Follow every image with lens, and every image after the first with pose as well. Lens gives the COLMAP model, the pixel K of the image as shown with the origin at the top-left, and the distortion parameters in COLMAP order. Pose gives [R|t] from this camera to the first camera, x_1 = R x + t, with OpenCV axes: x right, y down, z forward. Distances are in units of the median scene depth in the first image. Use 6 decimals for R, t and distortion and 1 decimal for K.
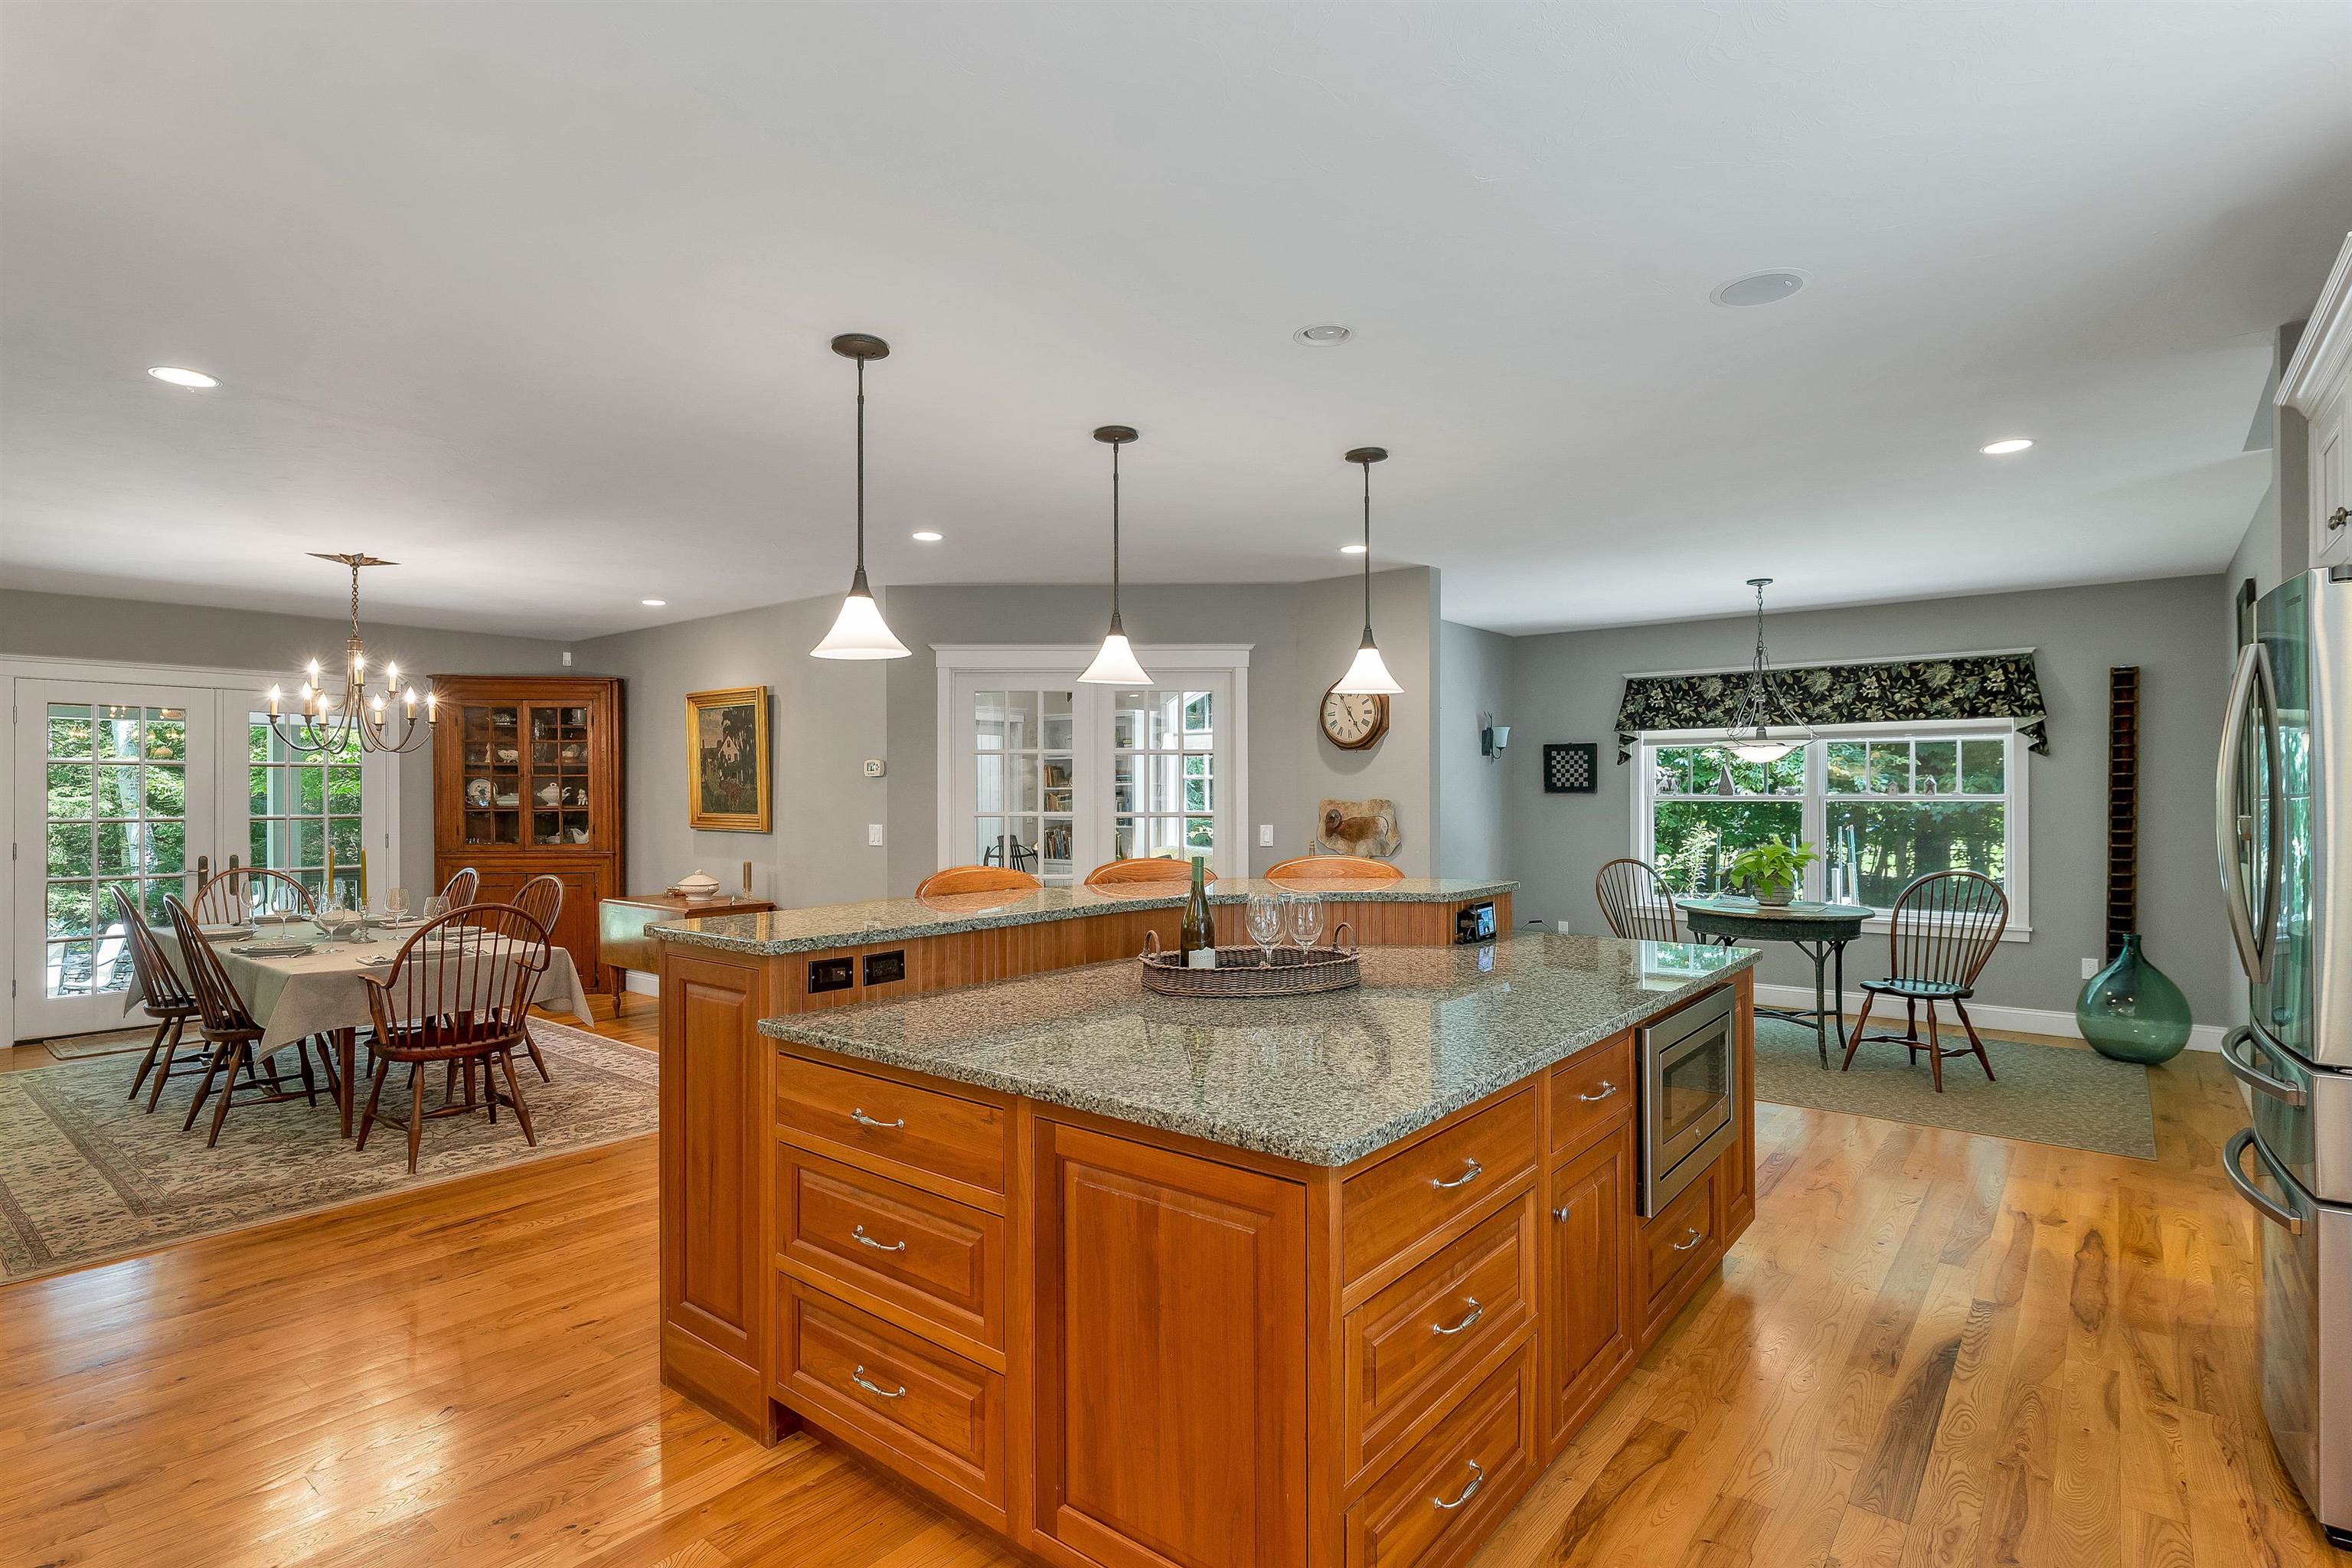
lens RADIAL K [[1159.6, 0, 1183.0], [0, 1159.6, 786.5], [0, 0, 1]] dist [0.004990, 0.001587]
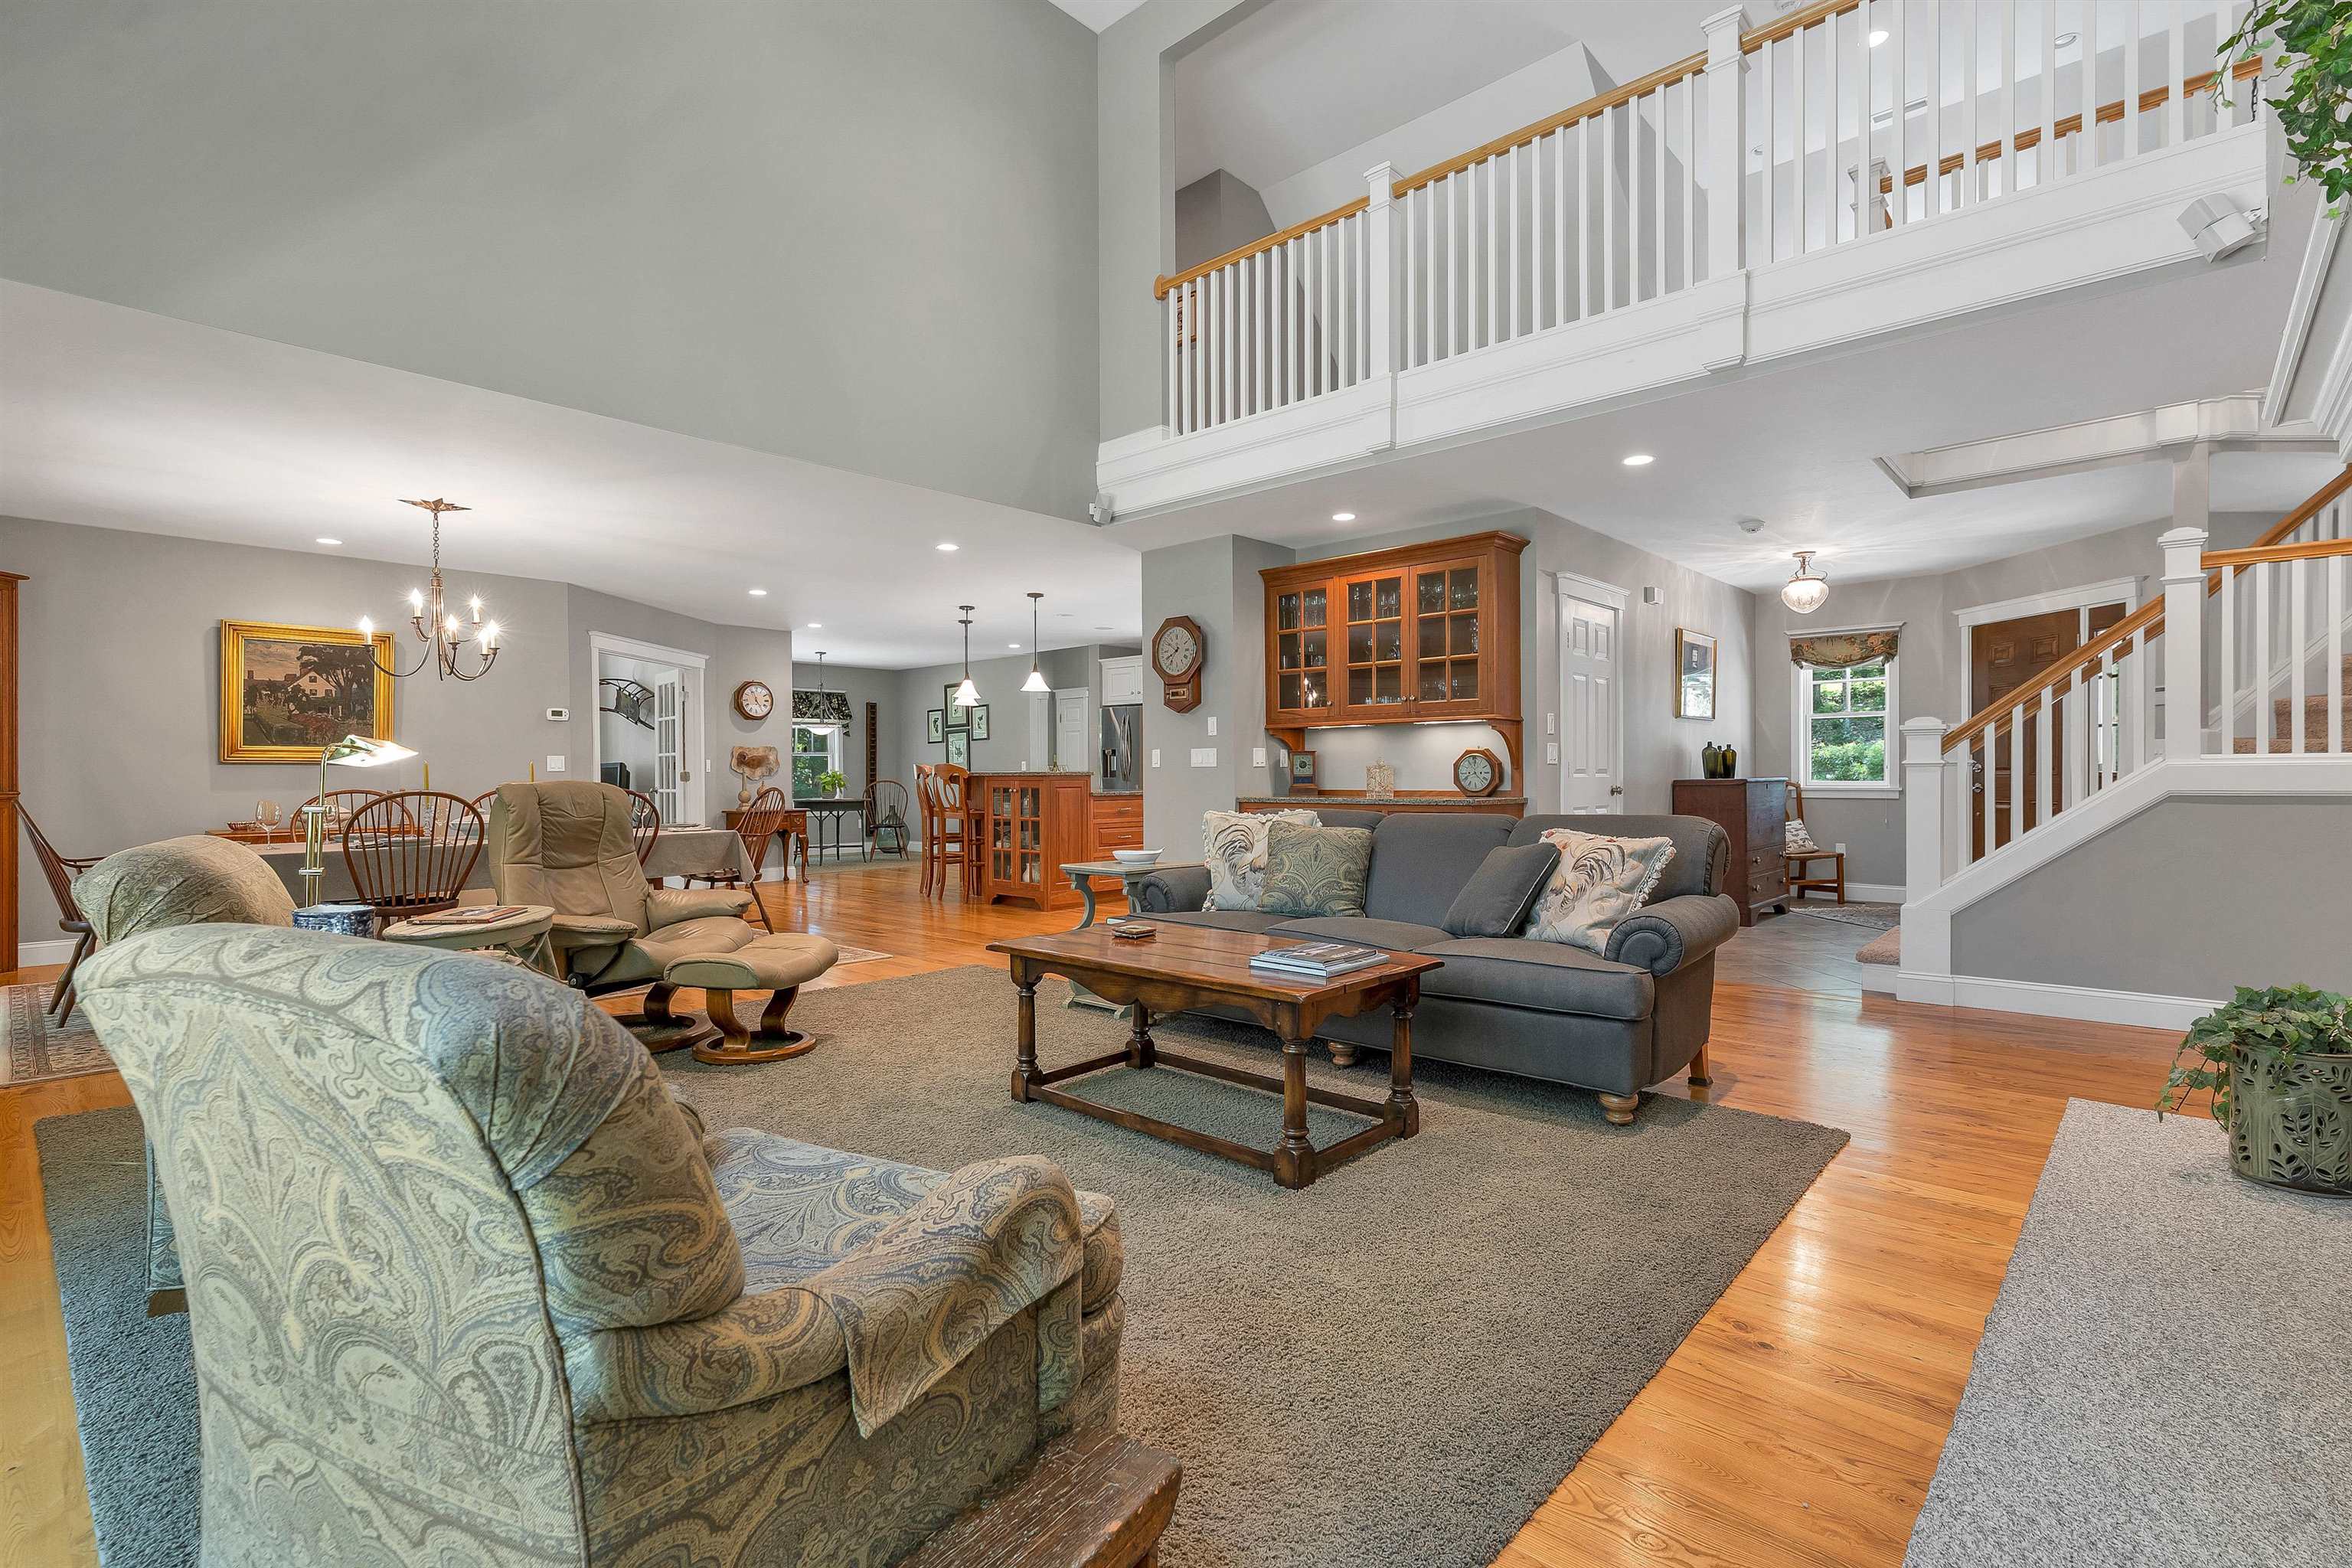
lens RADIAL K [[1073.8, 0, 1177.7], [0, 1073.8, 781.1], [0, 0, 1]] dist [0.001407, 0.000051]
pose [[0.068994, -0.004914, 0.997605, -1.372621], [0.002853, 0.999985, 0.004728, 0.054746], [-0.997613, 0.002520, 0.069007, 0.178152]]
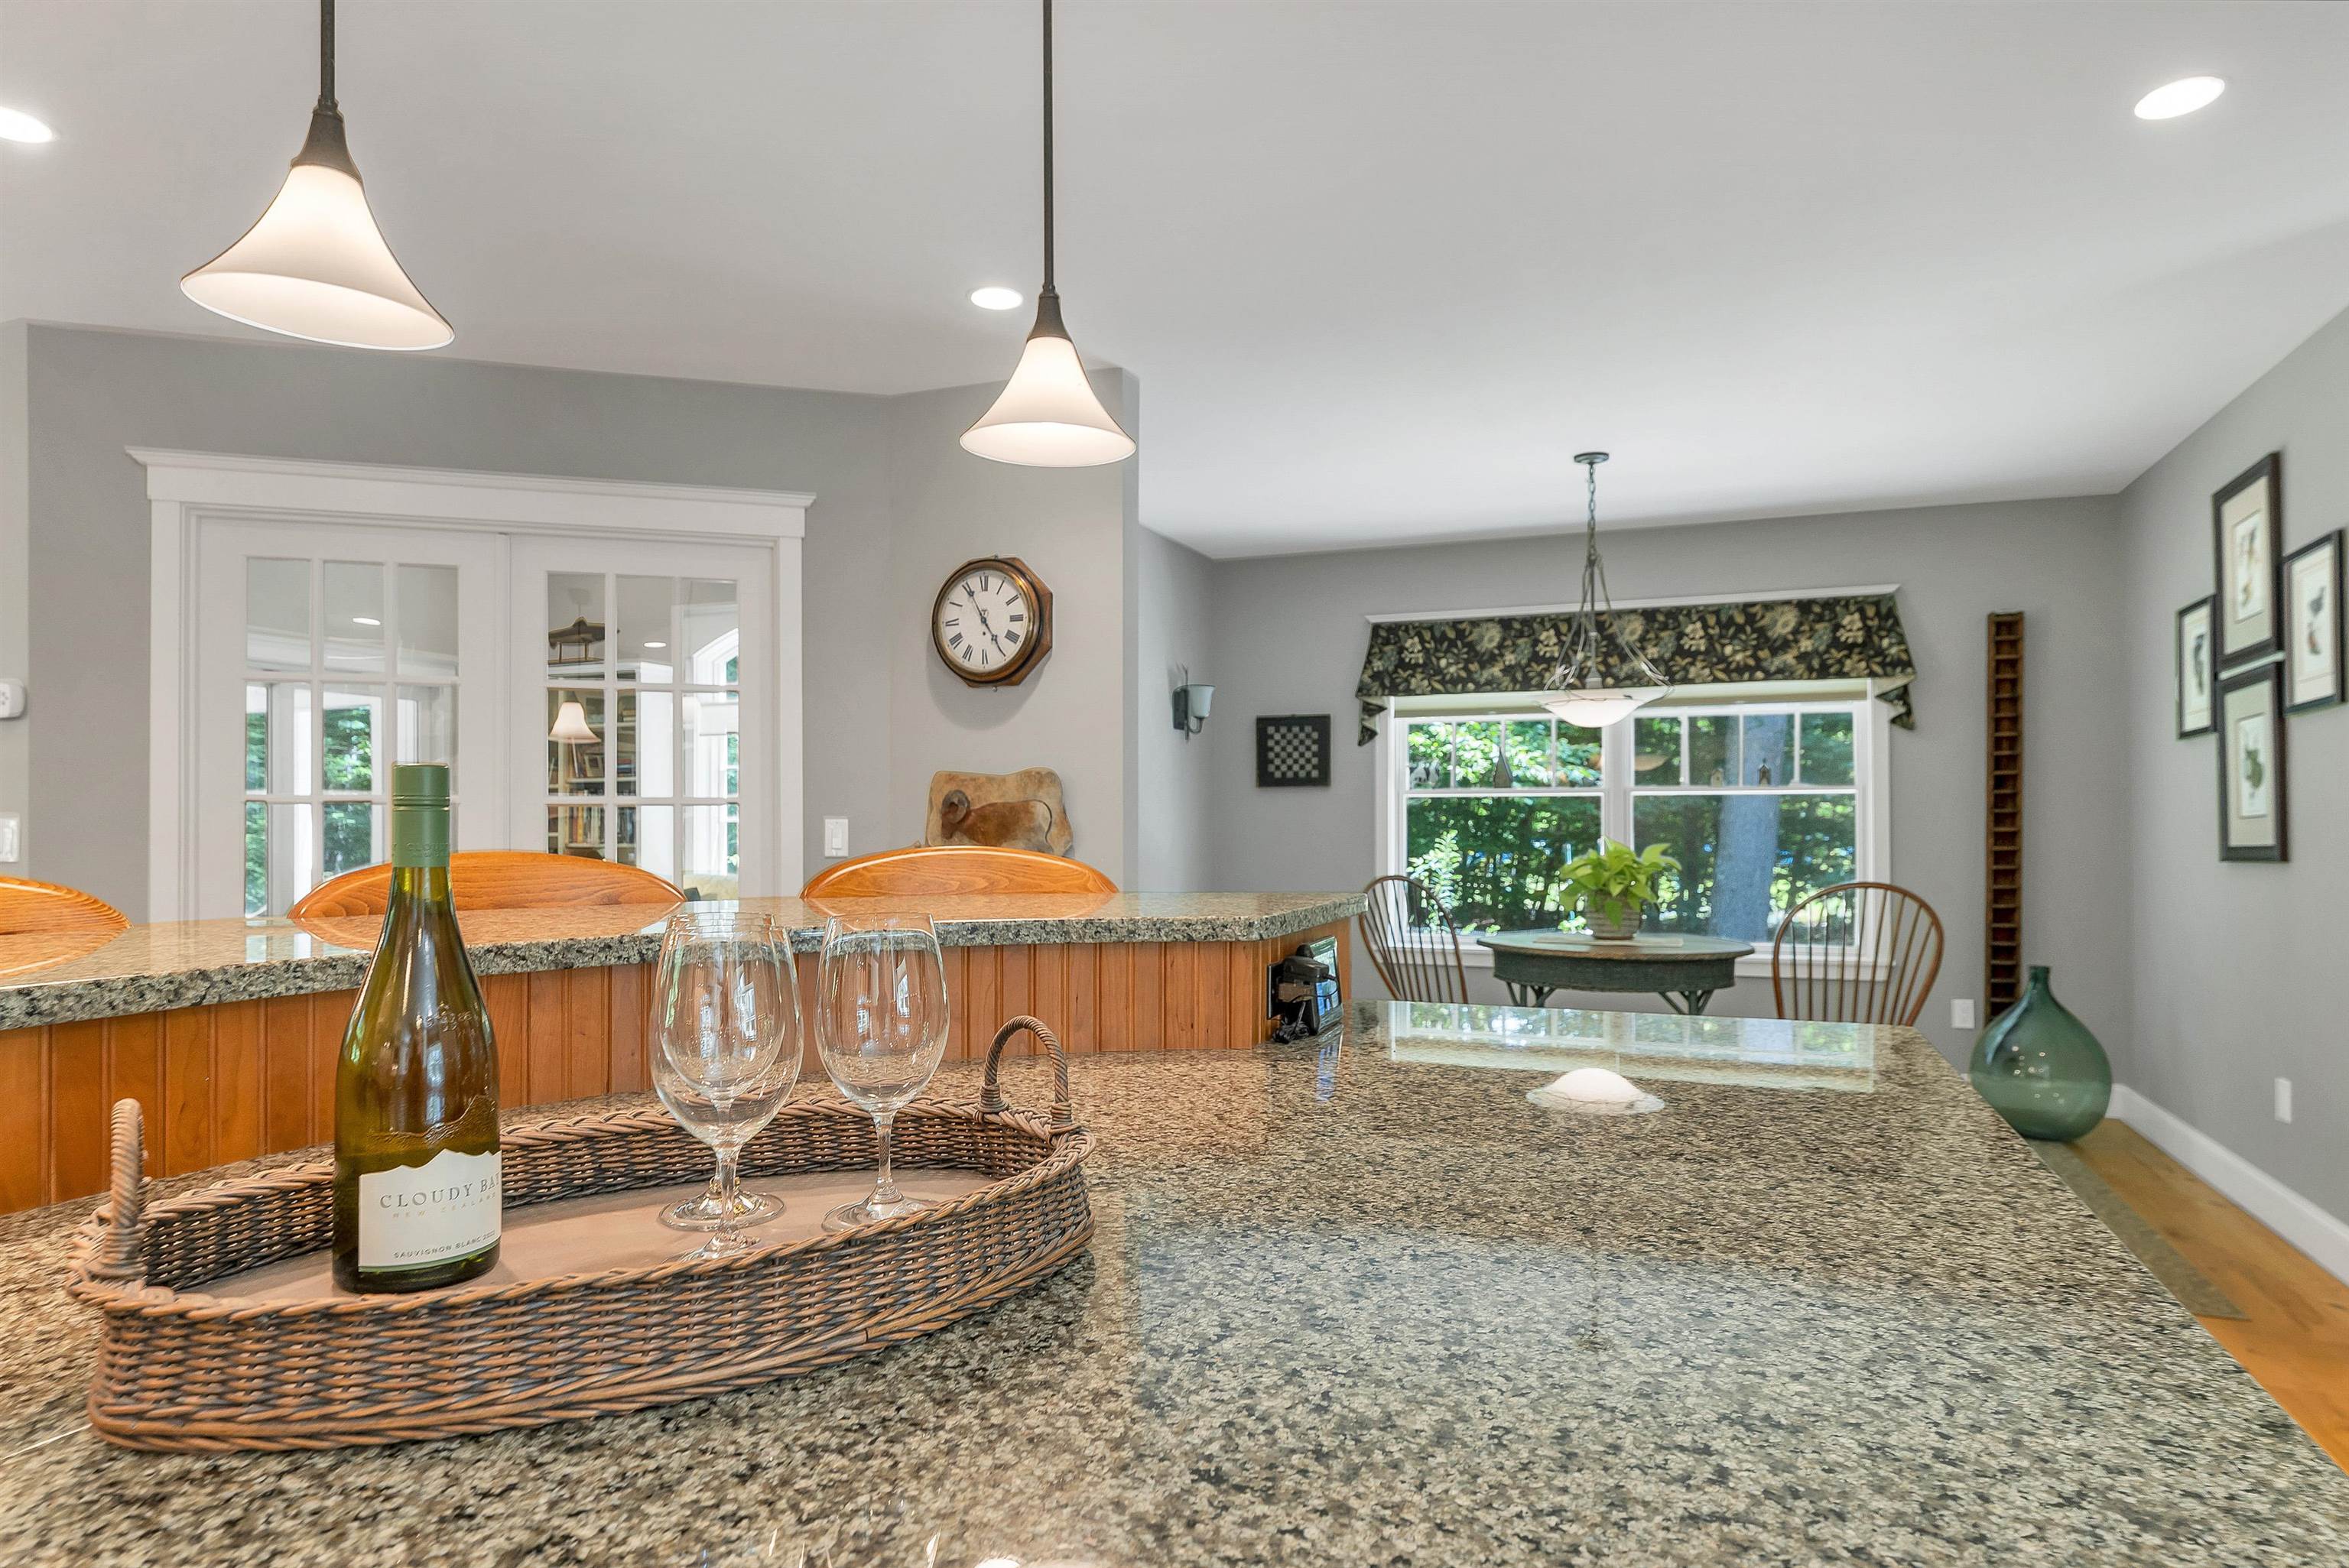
lens RADIAL K [[1340.0, 0, 1159.1], [0, 1340.0, 822.9], [0, 0, 1]] dist [0.002846, -0.001656]
pose [[0.959113, 0.000575, 0.283024, 0.035475], [-0.001187, 0.999997, 0.001992, 0.031268], [-0.283022, -0.002247, 0.959111, 0.306162]]
